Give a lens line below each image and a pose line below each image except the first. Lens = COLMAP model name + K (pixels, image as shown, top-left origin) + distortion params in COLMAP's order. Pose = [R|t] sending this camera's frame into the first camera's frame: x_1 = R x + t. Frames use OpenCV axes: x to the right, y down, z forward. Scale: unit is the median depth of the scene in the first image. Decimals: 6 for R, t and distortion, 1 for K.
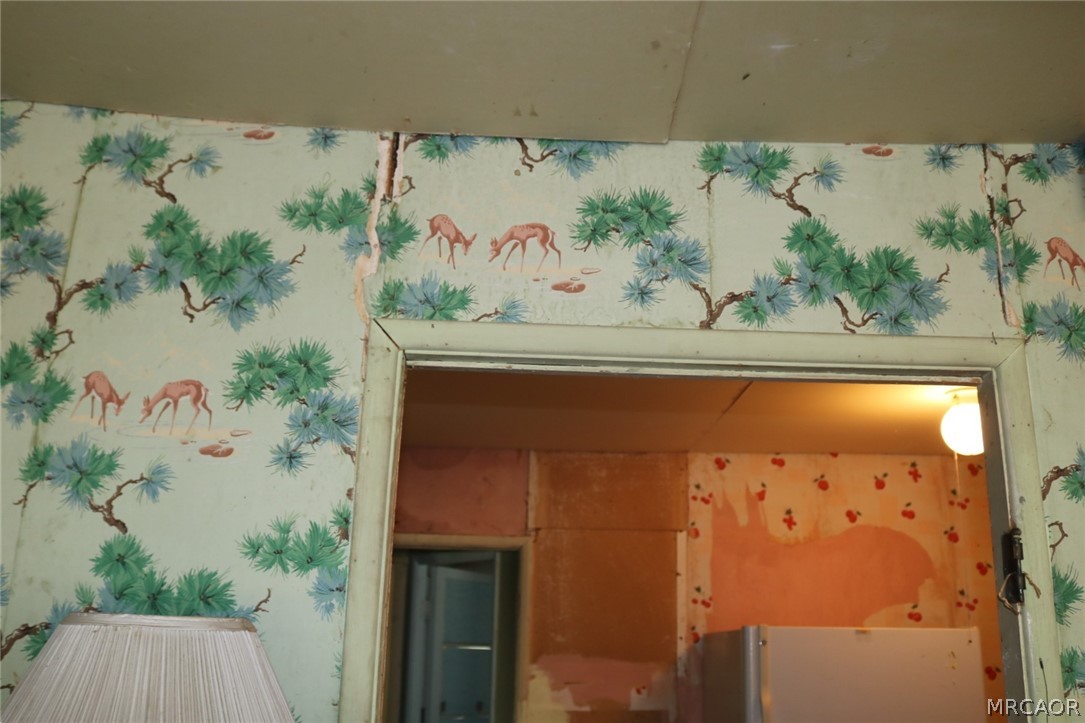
lens RADIAL K [[919.4, 0, 542.5], [0, 919.4, 361.5], [0, 0, 1]] dist [-0.154456, 0.108910]
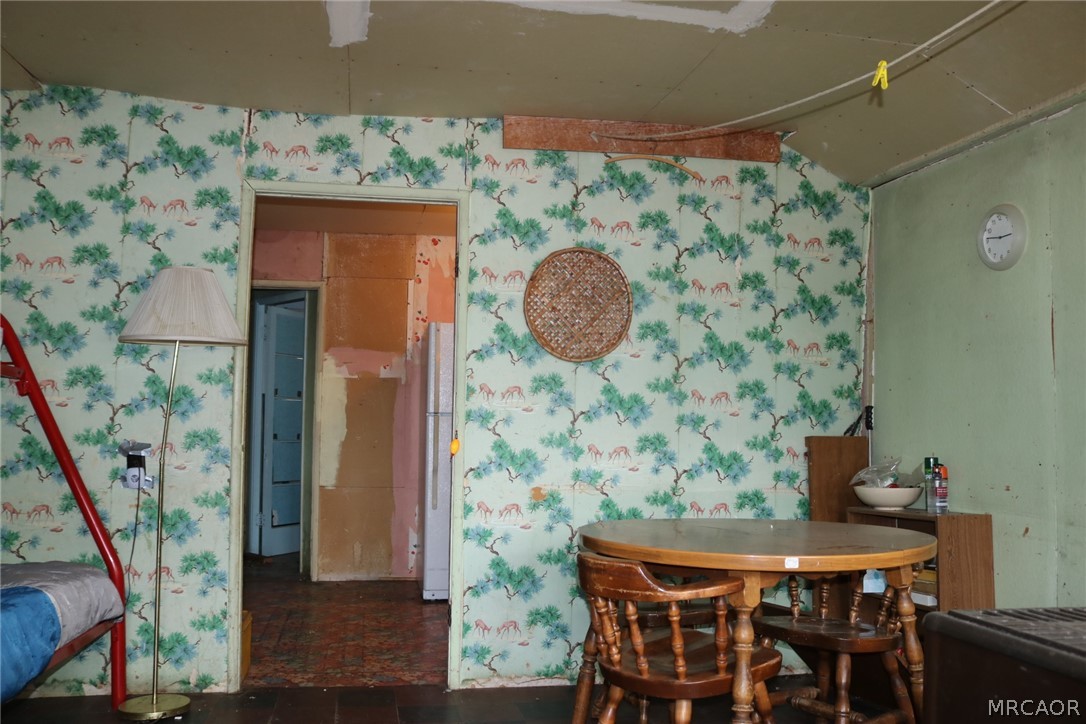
lens RADIAL K [[920.3, 0, 543.0], [0, 920.3, 362.0], [0, 0, 1]] dist [-0.154456, 0.108910]
pose [[0.984958, -0.000211, 0.172793, 0.246231], [-0.037763, 0.975563, 0.216449, -0.129684], [-0.168616, -0.219718, 0.960881, -1.964823]]
